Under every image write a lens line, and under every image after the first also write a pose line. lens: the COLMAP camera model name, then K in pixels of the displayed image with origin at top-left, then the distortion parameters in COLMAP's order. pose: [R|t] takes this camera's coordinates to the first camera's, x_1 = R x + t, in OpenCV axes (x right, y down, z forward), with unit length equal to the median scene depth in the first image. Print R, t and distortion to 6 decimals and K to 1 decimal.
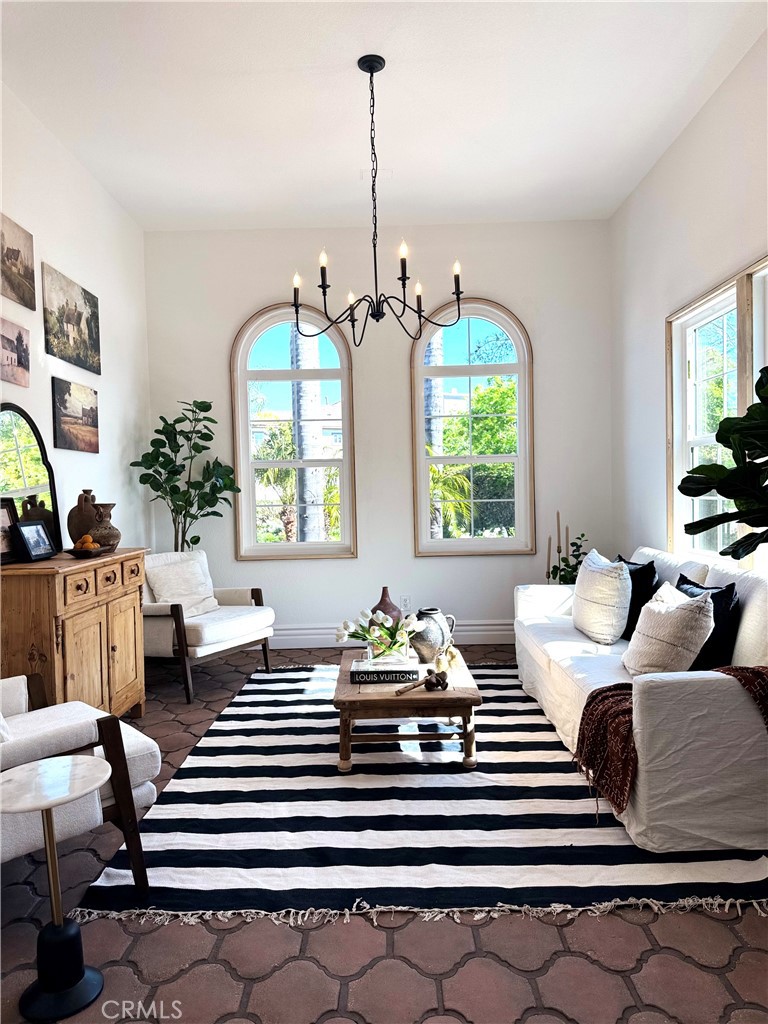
lens RADIAL K [[720.1, 0, 384.0], [0, 720.1, 512.0], [0, 0, 1]] dist [0.097095, -0.121191]
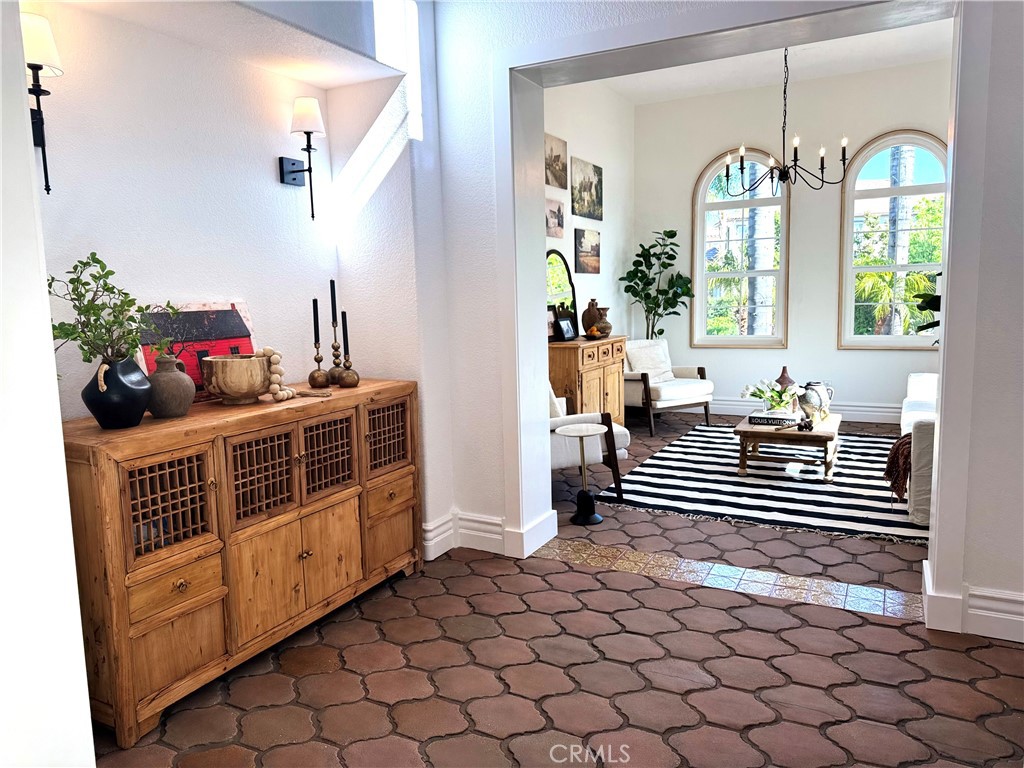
lens RADIAL K [[720.1, 0, 512.0], [0, 720.1, 384.0], [0, 0, 1]] dist [0.097095, -0.121191]
pose [[0.886165, 0.055548, -0.460029, 0.167873], [-0.006381, 0.994157, 0.107752, -0.012536], [0.463327, -0.092551, 0.881341, -0.475623]]
